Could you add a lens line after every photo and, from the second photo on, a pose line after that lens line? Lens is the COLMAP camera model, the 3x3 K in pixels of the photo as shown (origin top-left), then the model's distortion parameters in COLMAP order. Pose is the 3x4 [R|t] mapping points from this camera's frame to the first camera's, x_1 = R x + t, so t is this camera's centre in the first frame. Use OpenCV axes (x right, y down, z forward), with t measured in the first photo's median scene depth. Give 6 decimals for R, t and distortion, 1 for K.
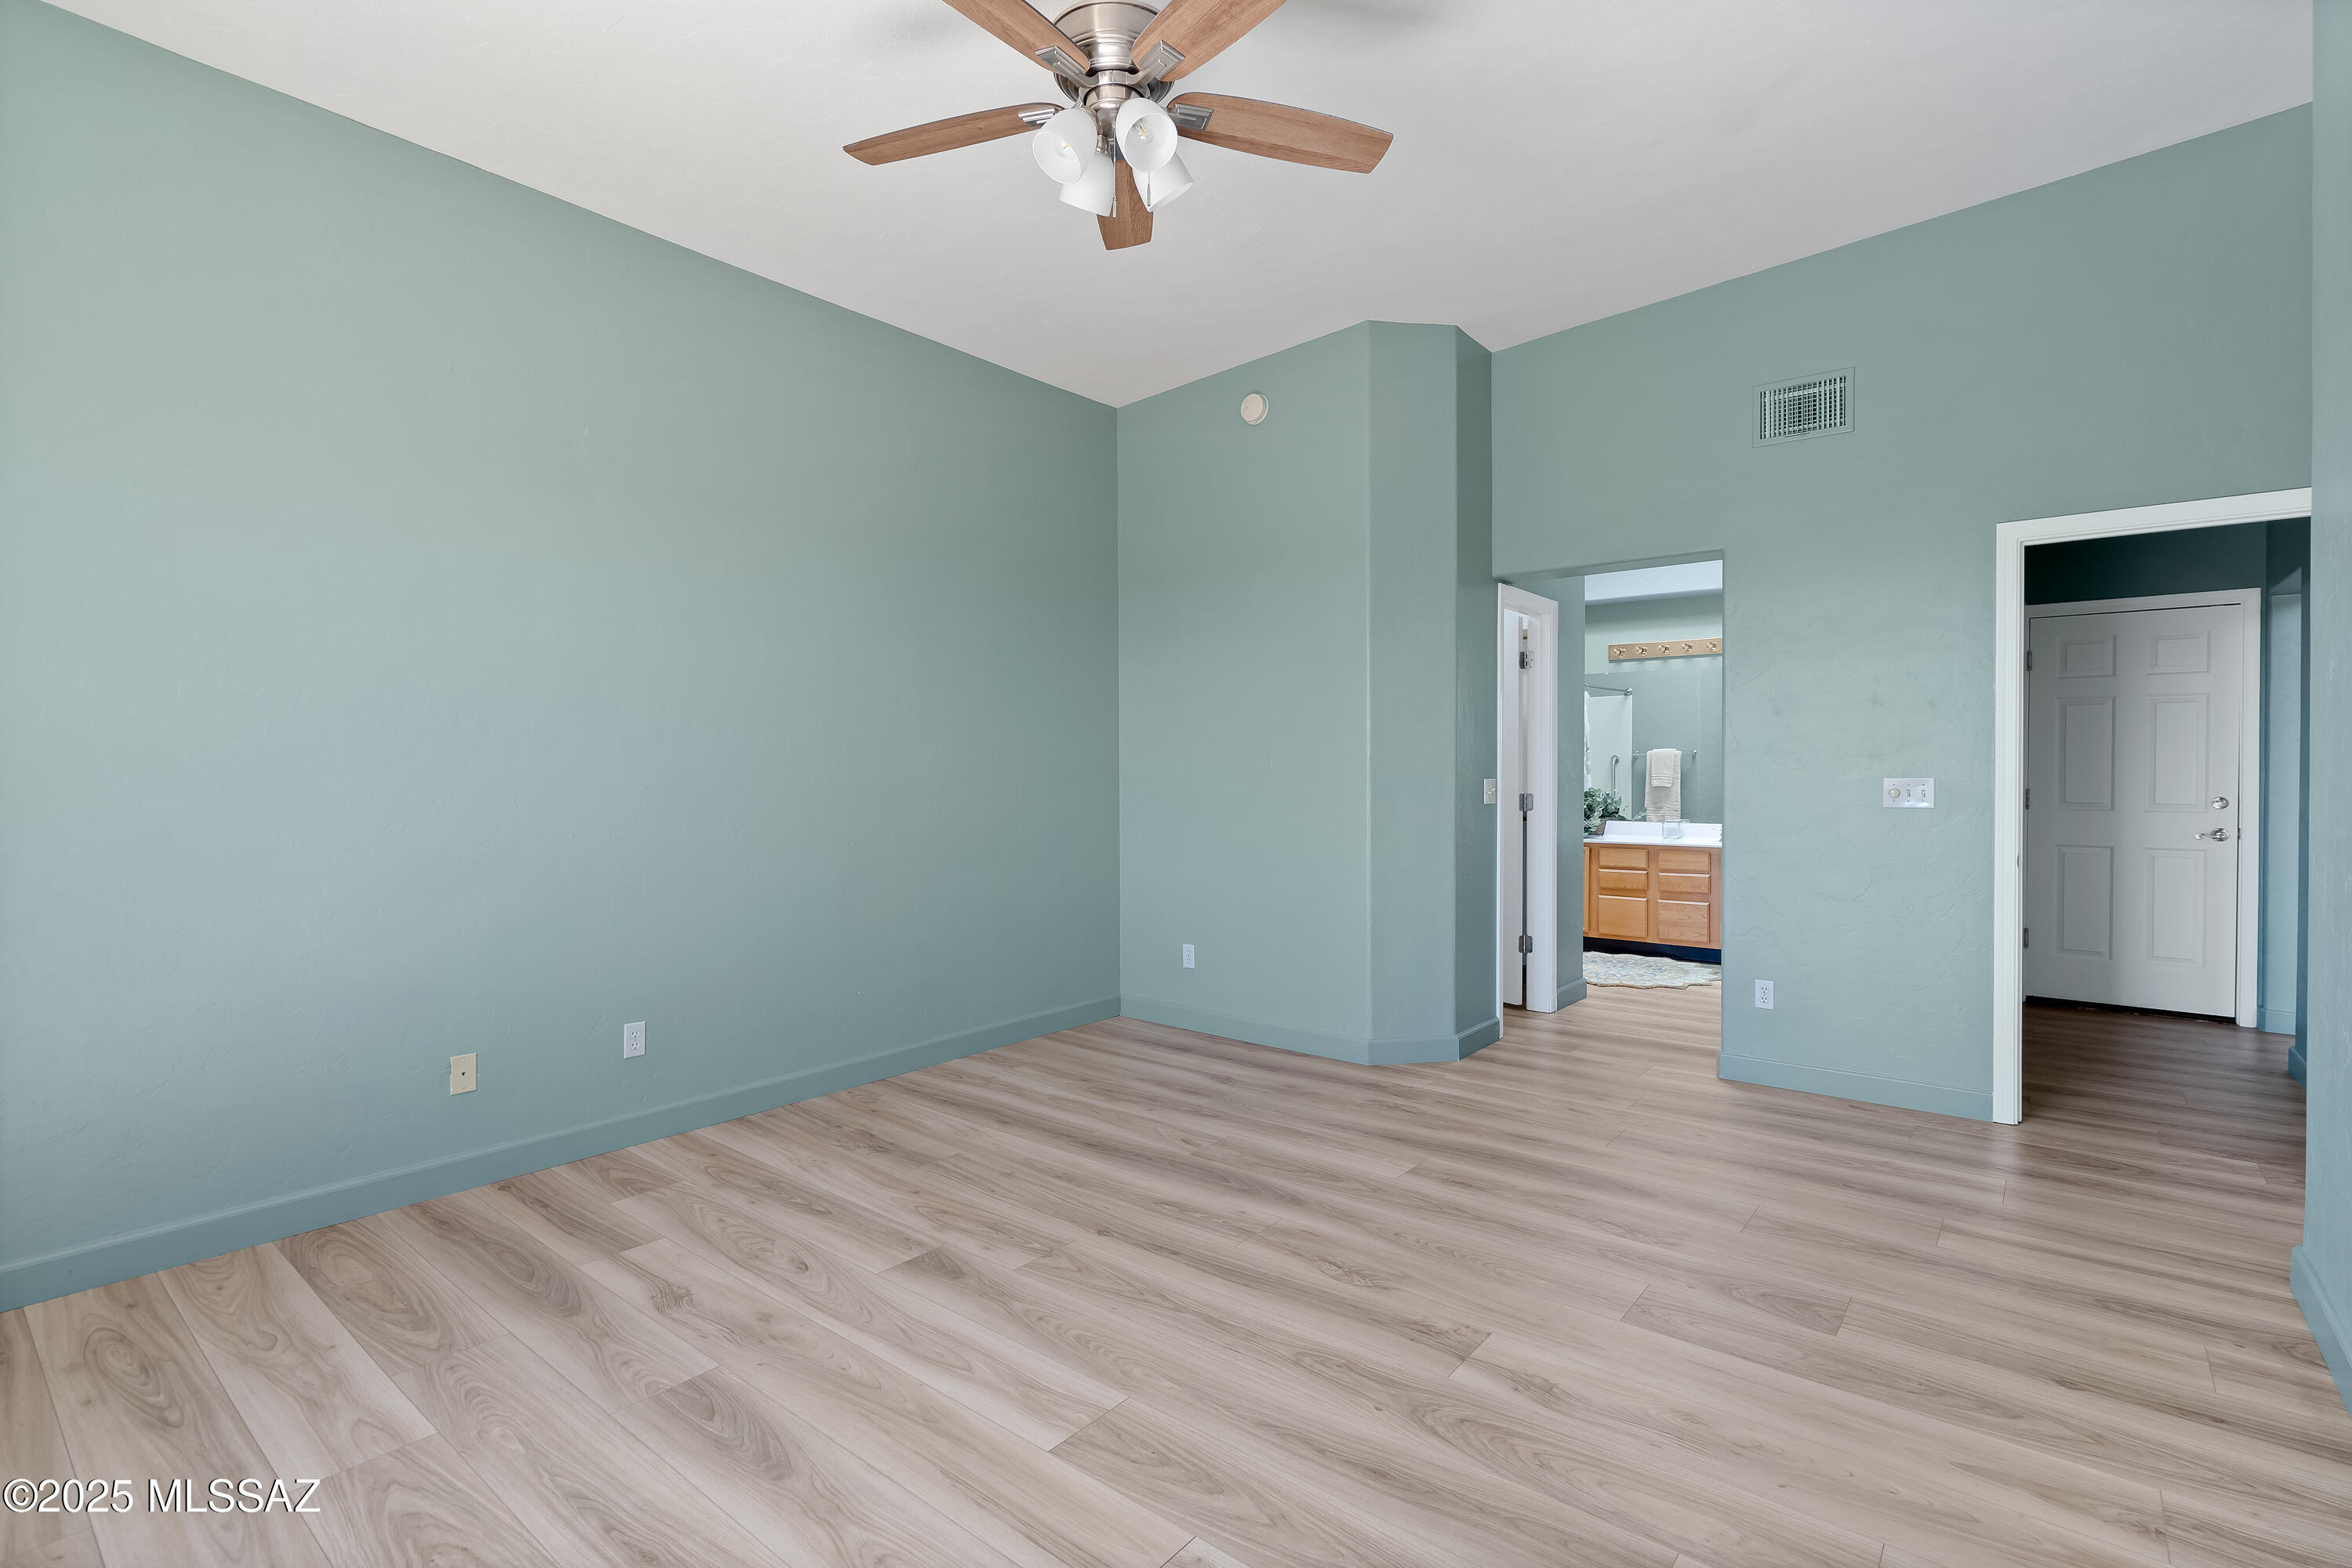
lens RADIAL K [[1083.5, 0, 1166.7], [0, 1083.5, 769.6], [0, 0, 1]] dist [-0.005092, 0.002002]
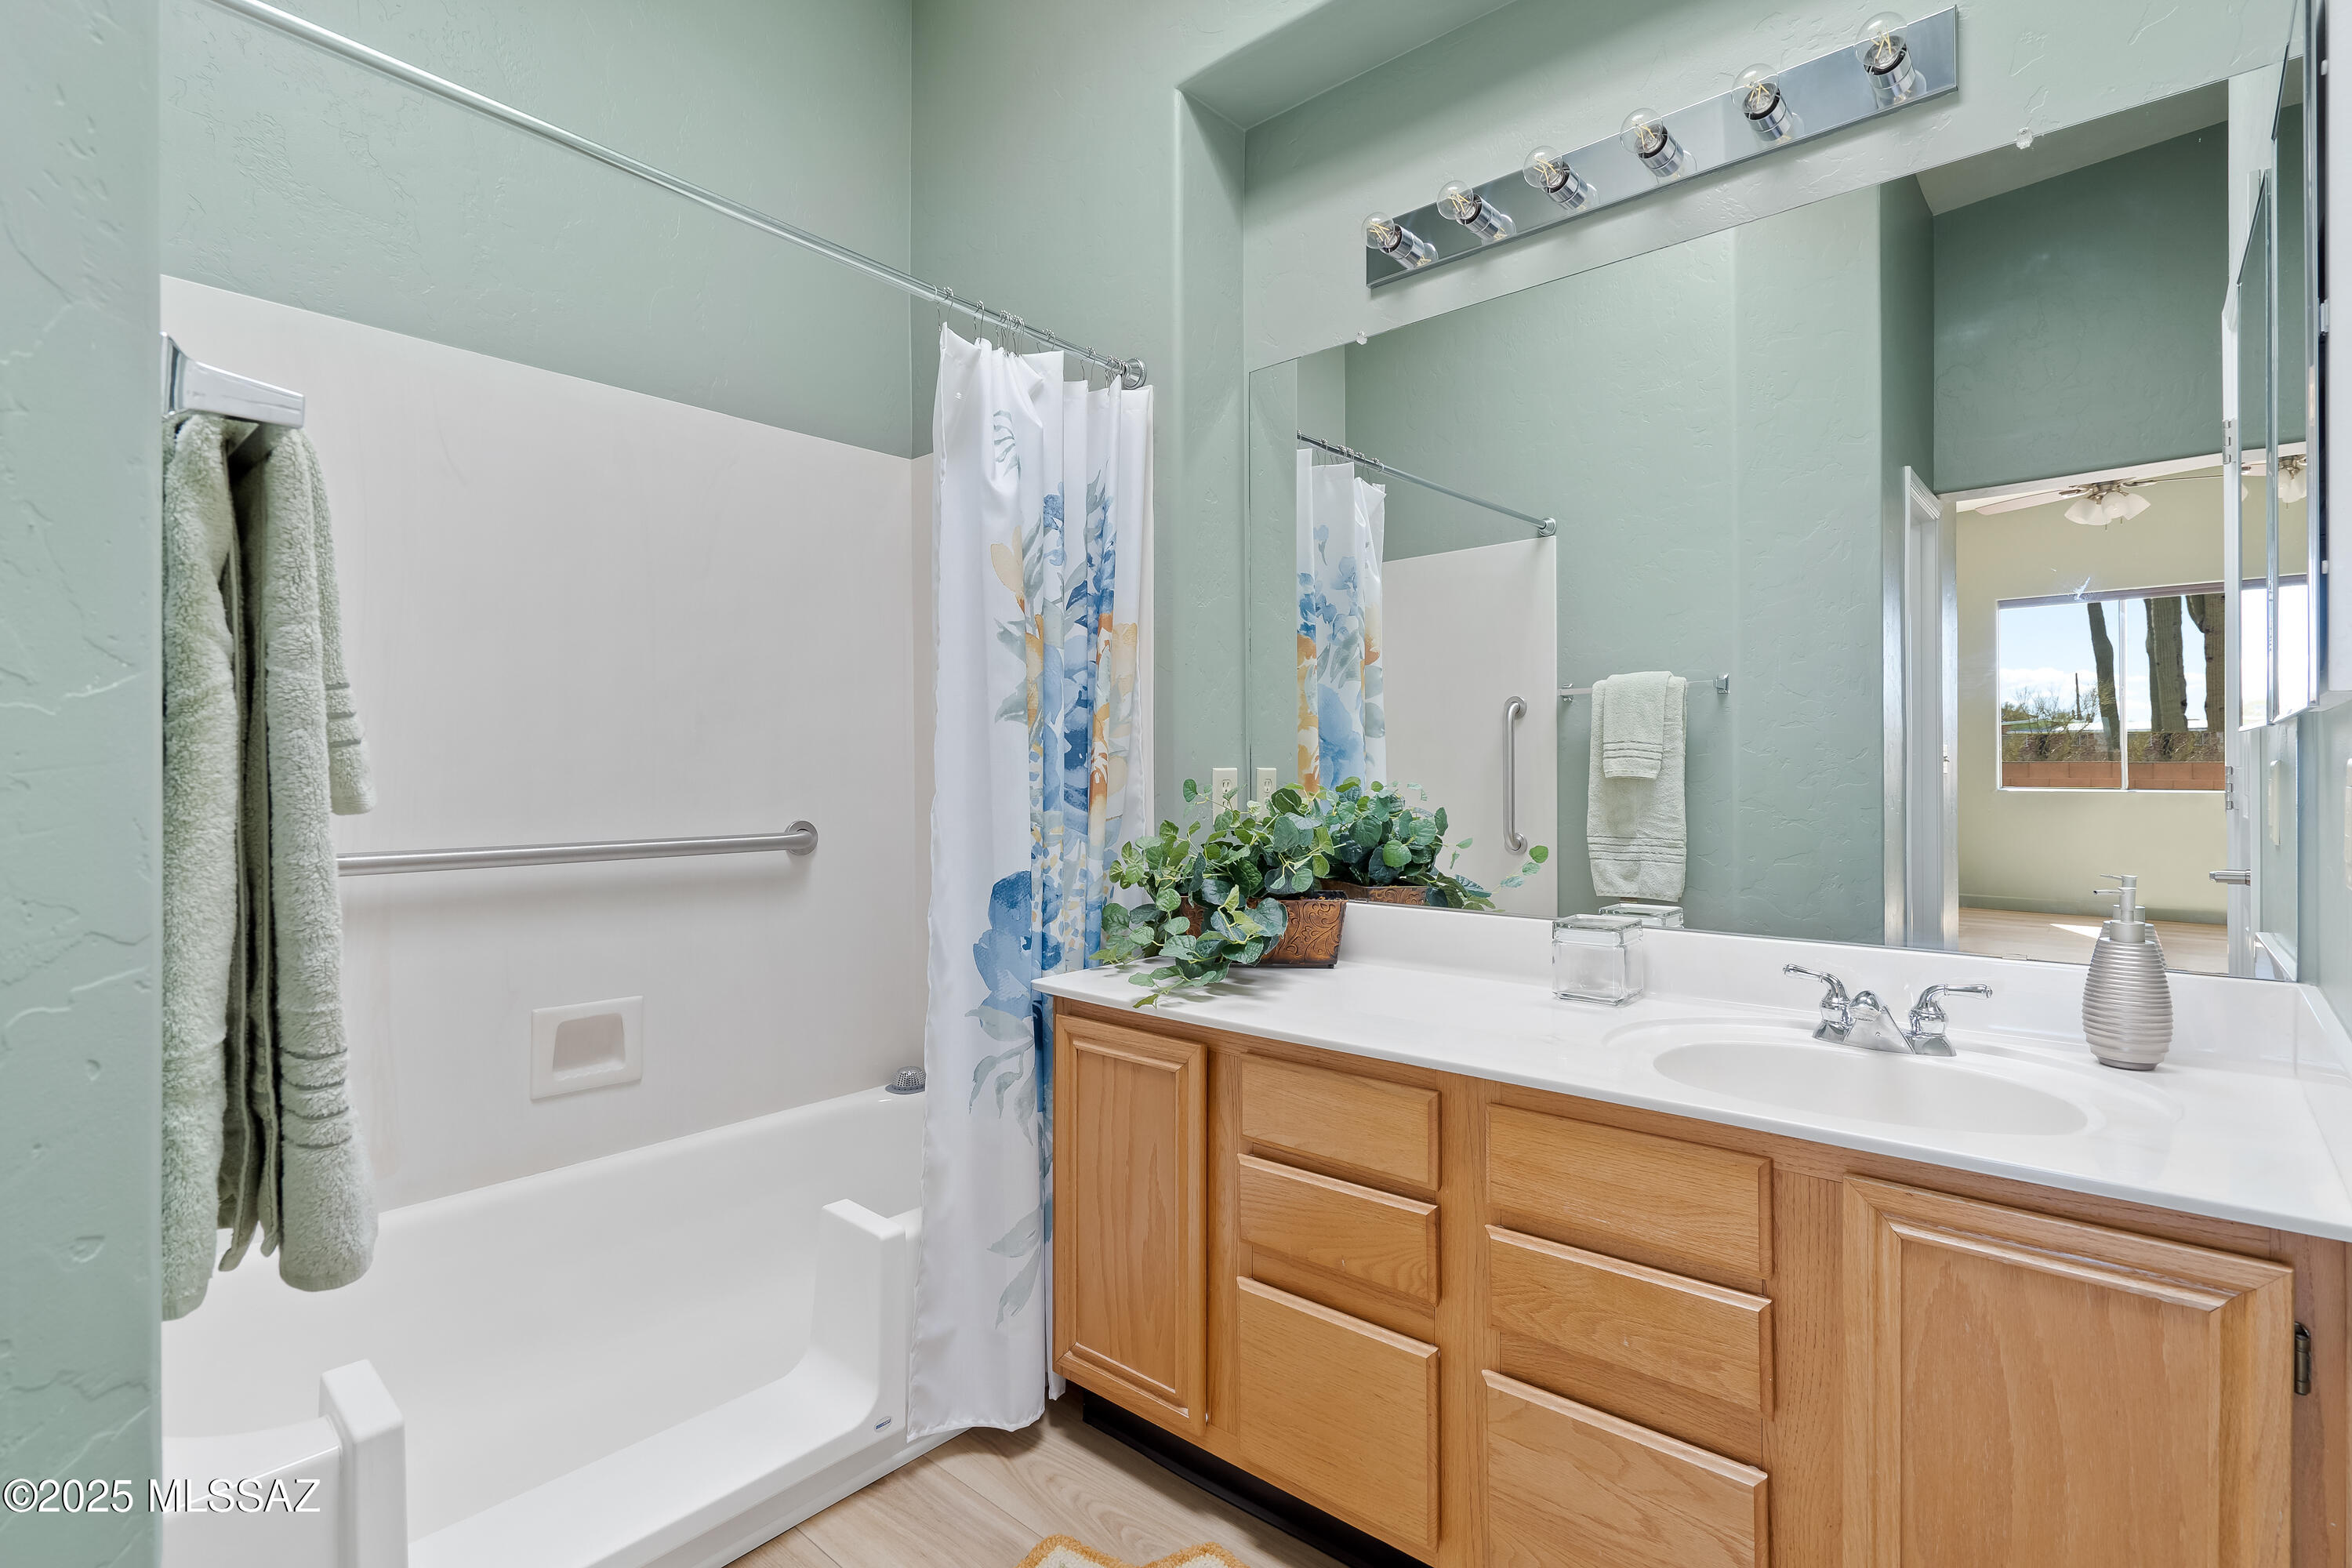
lens RADIAL K [[1083.5, 0, 1188.1], [0, 1083.5, 785.2], [0, 0, 1]] dist [-0.005092, 0.002002]
pose [[0.999618, -0.007462, -0.026607, 0.370036], [0.007549, 0.999966, 0.003169, 0.018336], [0.026582, -0.003369, 0.999641, 0.737917]]
